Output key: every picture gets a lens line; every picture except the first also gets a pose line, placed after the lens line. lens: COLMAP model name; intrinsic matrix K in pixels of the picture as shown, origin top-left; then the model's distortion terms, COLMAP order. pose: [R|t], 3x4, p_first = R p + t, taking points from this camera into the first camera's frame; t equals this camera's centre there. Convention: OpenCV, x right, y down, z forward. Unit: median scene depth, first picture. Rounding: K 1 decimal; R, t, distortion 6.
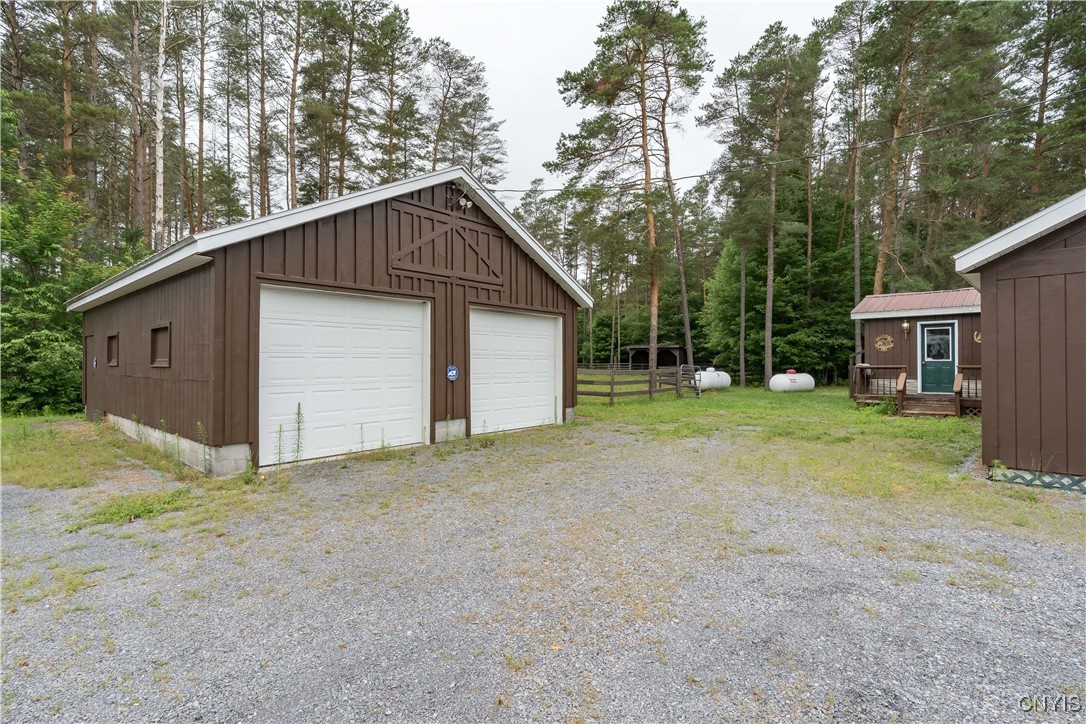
lens RADIAL K [[510.1, 0, 536.3], [0, 510.1, 362.4], [0, 0, 1]] dist [-0.014806, -0.000109]
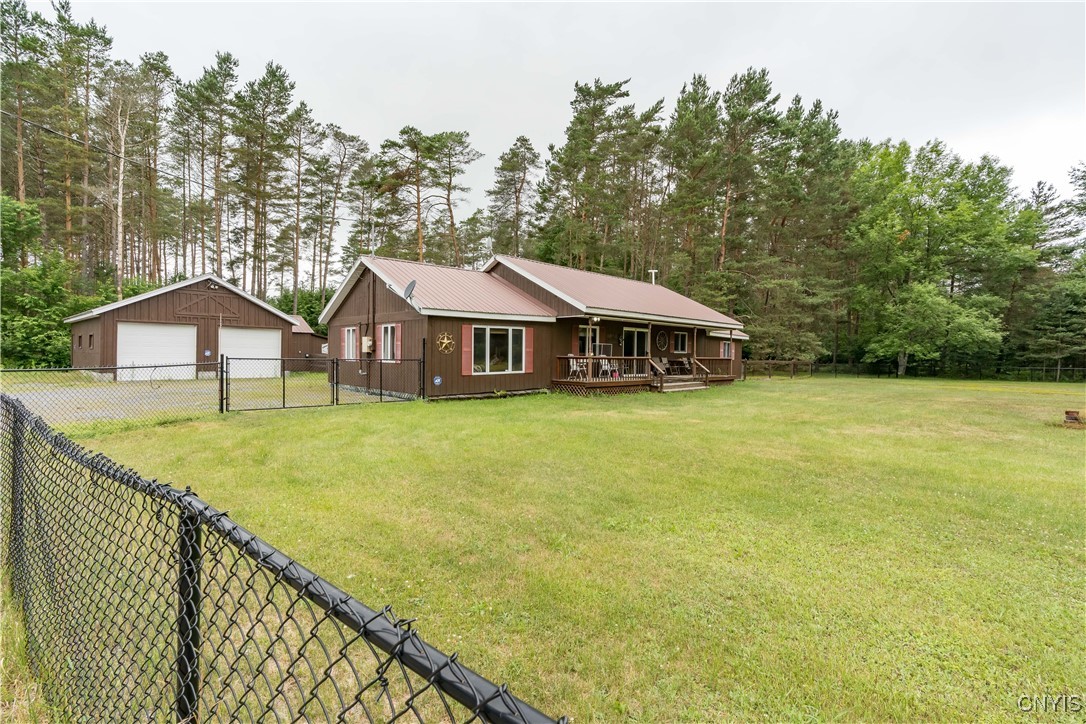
lens RADIAL K [[510.1, 0, 550.4], [0, 510.1, 357.3], [0, 0, 1]] dist [-0.014806, -0.000109]
pose [[0.999853, 0.015451, -0.007415, 1.068147], [-0.015391, 0.999849, 0.008071, -0.003577], [0.007539, -0.007956, 0.999940, -1.041109]]
